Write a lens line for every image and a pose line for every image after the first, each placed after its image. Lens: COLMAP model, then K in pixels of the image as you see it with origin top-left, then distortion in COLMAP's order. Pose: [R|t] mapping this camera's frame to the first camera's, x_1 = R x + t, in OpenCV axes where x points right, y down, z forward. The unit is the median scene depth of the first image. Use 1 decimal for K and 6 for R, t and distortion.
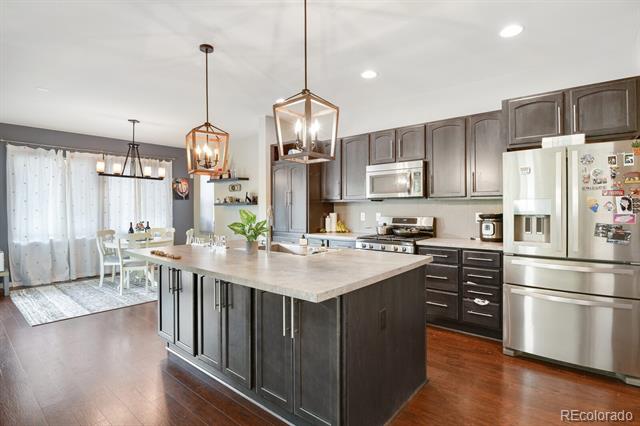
lens RADIAL K [[315.7, 0, 324.1], [0, 315.7, 210.4], [0, 0, 1]] dist [0.001208, -0.014172]
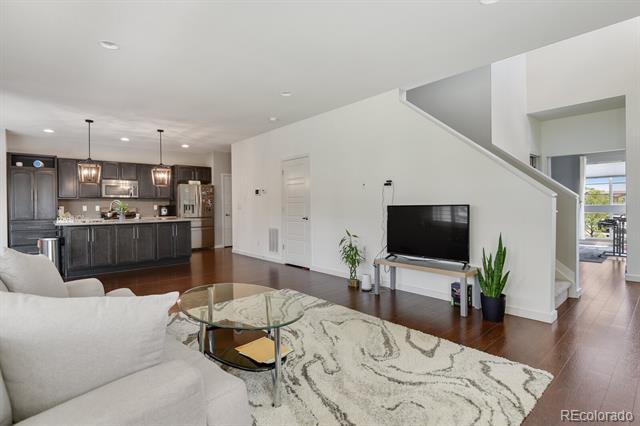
lens RADIAL K [[315.7, 0, 324.1], [0, 315.7, 210.4], [0, 0, 1]] dist [0.001208, -0.014172]
pose [[0.147707, -0.013104, 0.988944, -1.260671], [0.015047, 0.999826, 0.011001, 0.030359], [-0.988917, 0.013256, 0.147878, -0.453315]]
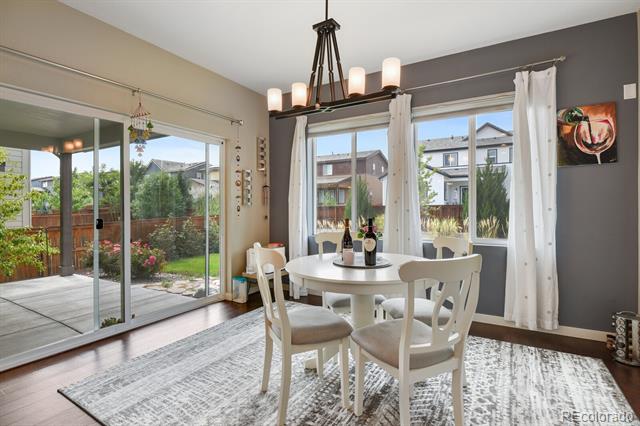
lens RADIAL K [[315.7, 0, 324.1], [0, 315.7, 210.4], [0, 0, 1]] dist [0.001208, -0.014172]
pose [[0.144143, -0.000206, -0.989557, -0.220569], [-0.004533, 0.999989, -0.000868, 0.030265], [0.989547, 0.004611, 0.144140, 1.005683]]
